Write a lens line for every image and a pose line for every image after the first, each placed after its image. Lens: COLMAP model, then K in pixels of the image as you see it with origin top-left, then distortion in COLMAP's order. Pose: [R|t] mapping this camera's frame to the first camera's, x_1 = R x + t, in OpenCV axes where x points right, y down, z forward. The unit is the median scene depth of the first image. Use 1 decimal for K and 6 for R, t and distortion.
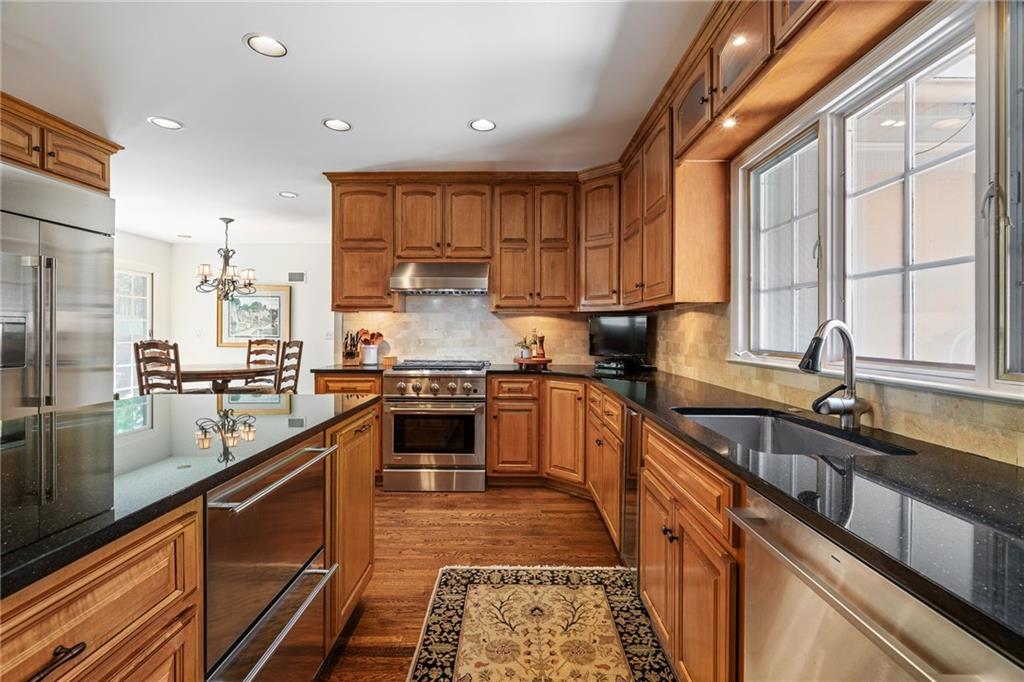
lens RADIAL K [[463.4, 0, 512.5], [0, 463.4, 334.5], [0, 0, 1]] dist [-0.001837, 0.000399]
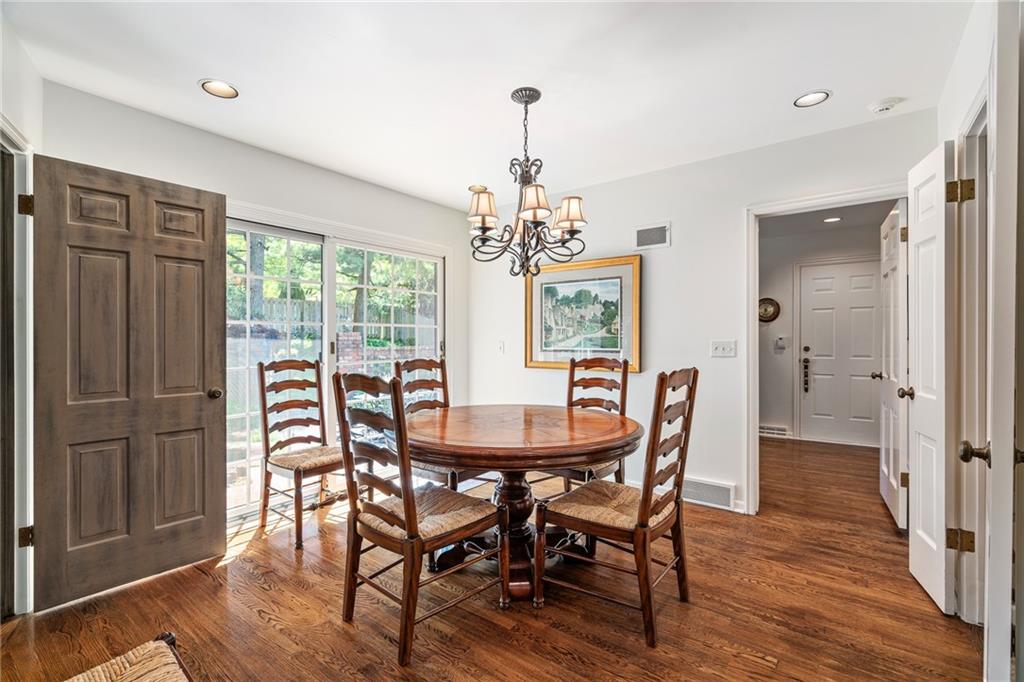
lens RADIAL K [[463.4, 0, 501.8], [0, 463.4, 341.9], [0, 0, 1]] dist [-0.001837, 0.000399]
pose [[0.786941, -0.007442, -0.616983, -0.506937], [0.006567, 0.999972, -0.003686, -0.009321], [0.616993, -0.001151, 0.786968, 0.890221]]
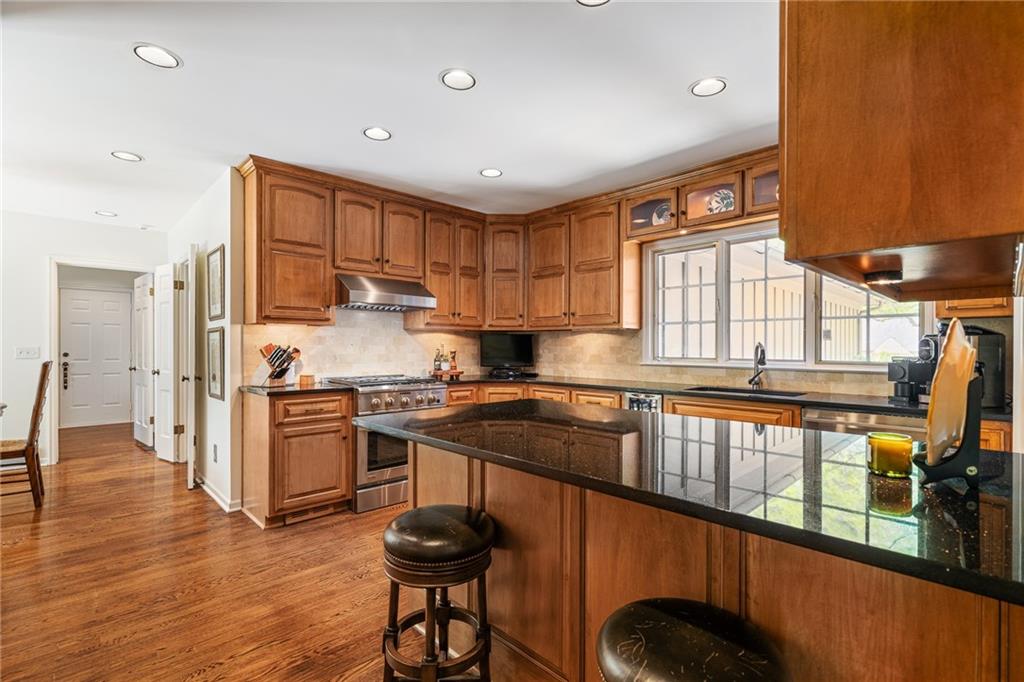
lens RADIAL K [[463.4, 0, 521.4], [0, 463.4, 350.3], [0, 0, 1]] dist [-0.001837, 0.000399]
pose [[0.719697, -0.007068, 0.694252, -0.625734], [0.005323, 0.999975, 0.004663, -0.002242], [-0.694268, 0.000339, 0.719717, 0.069178]]
